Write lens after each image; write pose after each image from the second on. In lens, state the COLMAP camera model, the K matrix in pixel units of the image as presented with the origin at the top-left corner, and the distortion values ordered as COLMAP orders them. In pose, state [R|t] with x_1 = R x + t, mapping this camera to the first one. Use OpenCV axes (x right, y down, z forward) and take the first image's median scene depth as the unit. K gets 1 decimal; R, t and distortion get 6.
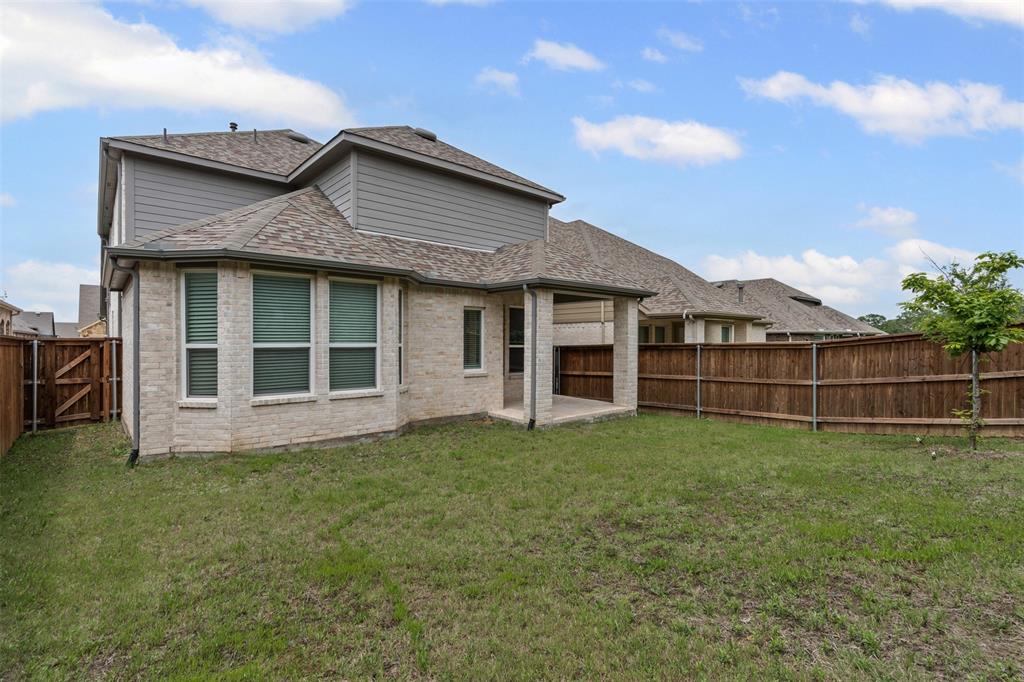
lens RADIAL K [[464.8, 0, 510.3], [0, 464.8, 342.5], [0, 0, 1]] dist [-0.005776, 0.002148]
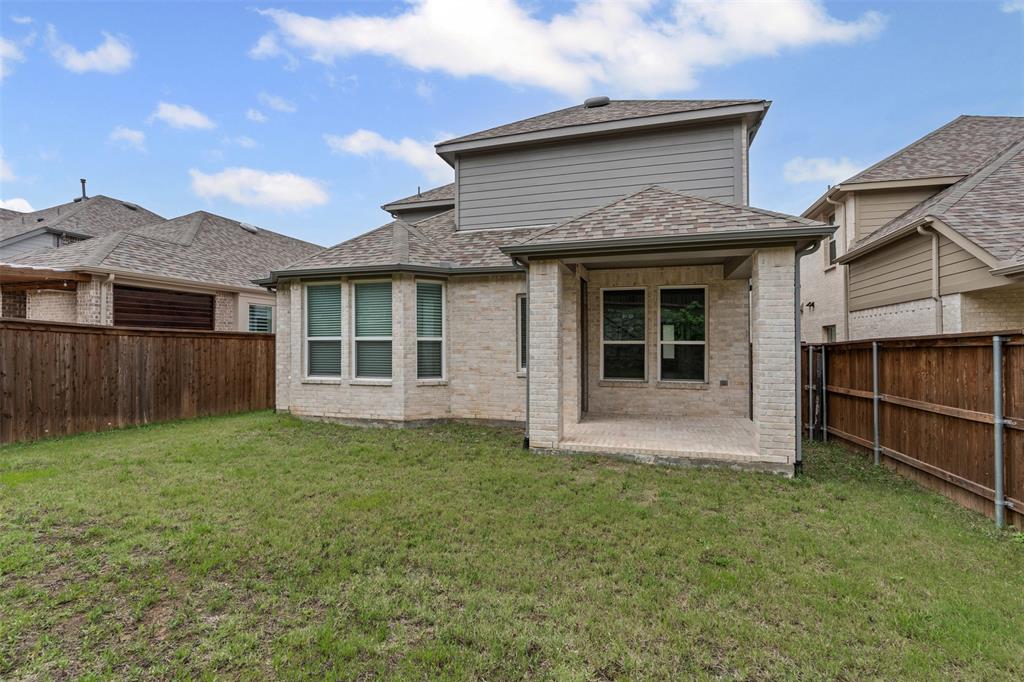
lens RADIAL K [[464.8, 0, 512.4], [0, 464.8, 337.3], [0, 0, 1]] dist [-0.005776, 0.002148]
pose [[0.535476, -0.012215, -0.844462, 0.670084], [-0.003121, 0.999860, -0.016442, 0.017391], [0.844544, 0.011440, 0.535363, 0.578044]]
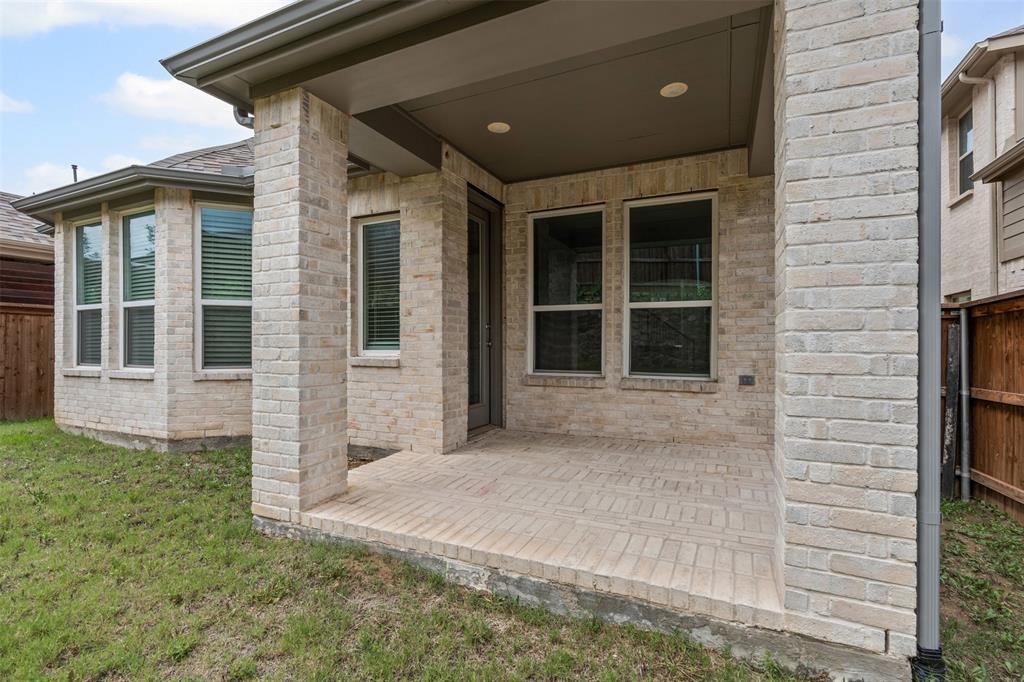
lens RADIAL K [[464.8, 0, 514.1], [0, 464.8, 346.5], [0, 0, 1]] dist [-0.005776, 0.002148]
pose [[0.415106, 0.002152, -0.909770, 0.437382], [-0.001340, 0.999998, 0.001755, 0.058023], [0.909772, 0.000491, 0.415108, 1.031573]]
